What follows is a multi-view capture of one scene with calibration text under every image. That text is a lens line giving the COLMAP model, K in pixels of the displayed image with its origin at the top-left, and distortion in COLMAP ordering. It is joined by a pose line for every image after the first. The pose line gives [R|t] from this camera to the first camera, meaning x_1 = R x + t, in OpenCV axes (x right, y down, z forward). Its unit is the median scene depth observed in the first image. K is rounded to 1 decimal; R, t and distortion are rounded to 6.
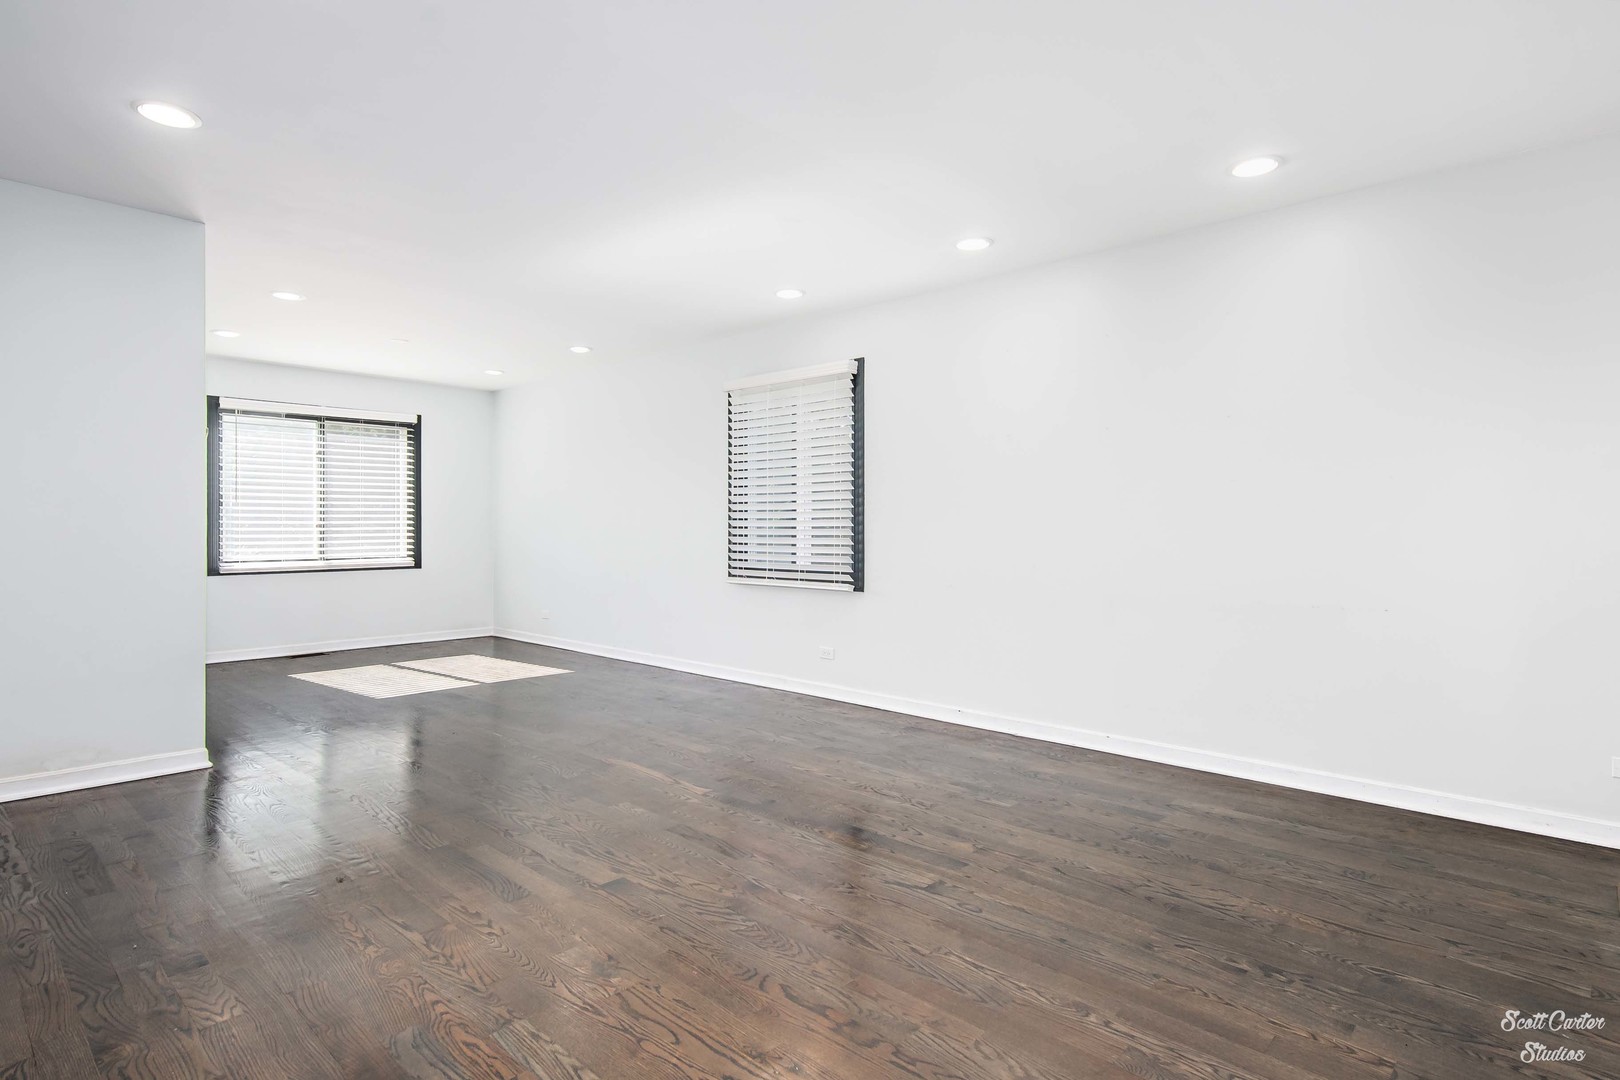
lens RADIAL K [[828.6, 0, 811.8], [0, 828.6, 526.4], [0, 0, 1]] dist [0.002248, 0.000269]
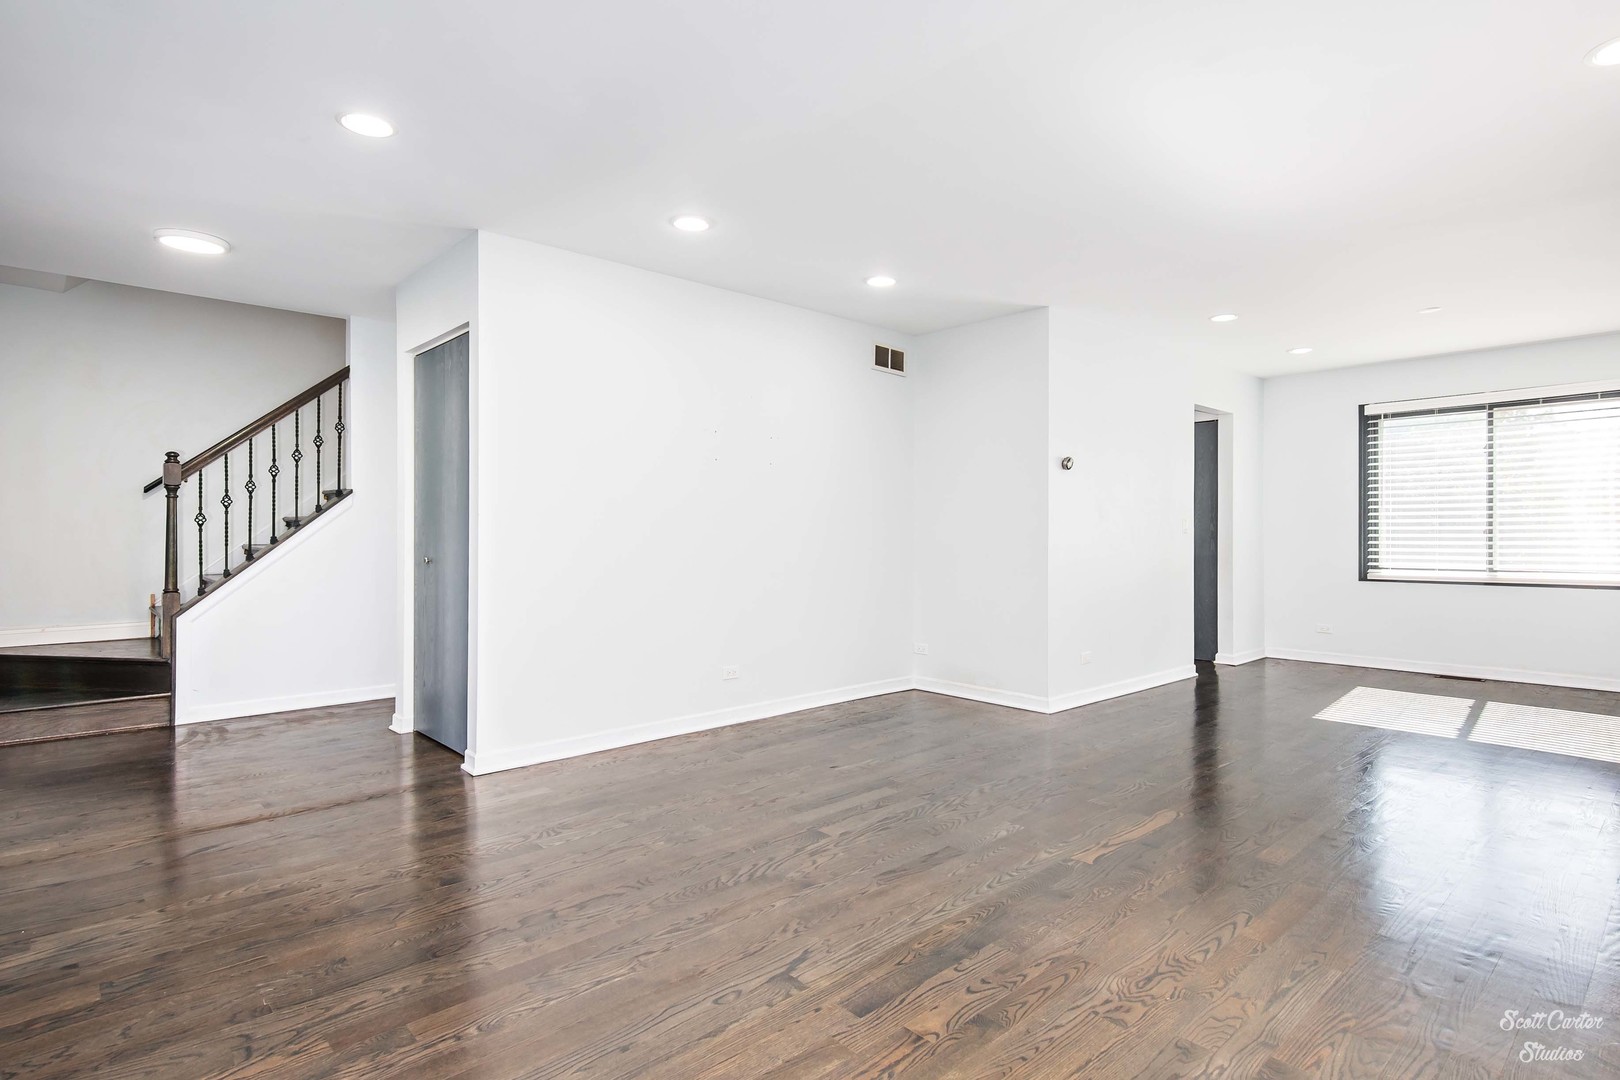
lens RADIAL K [[828.6, 0, 811.8], [0, 828.6, 526.4], [0, 0, 1]] dist [0.002248, 0.000269]
pose [[-0.078131, -0.009624, -0.996897, 0.347324], [0.002453, 0.999949, -0.009846, 0.000820], [0.996940, -0.003215, -0.078104, 0.396650]]
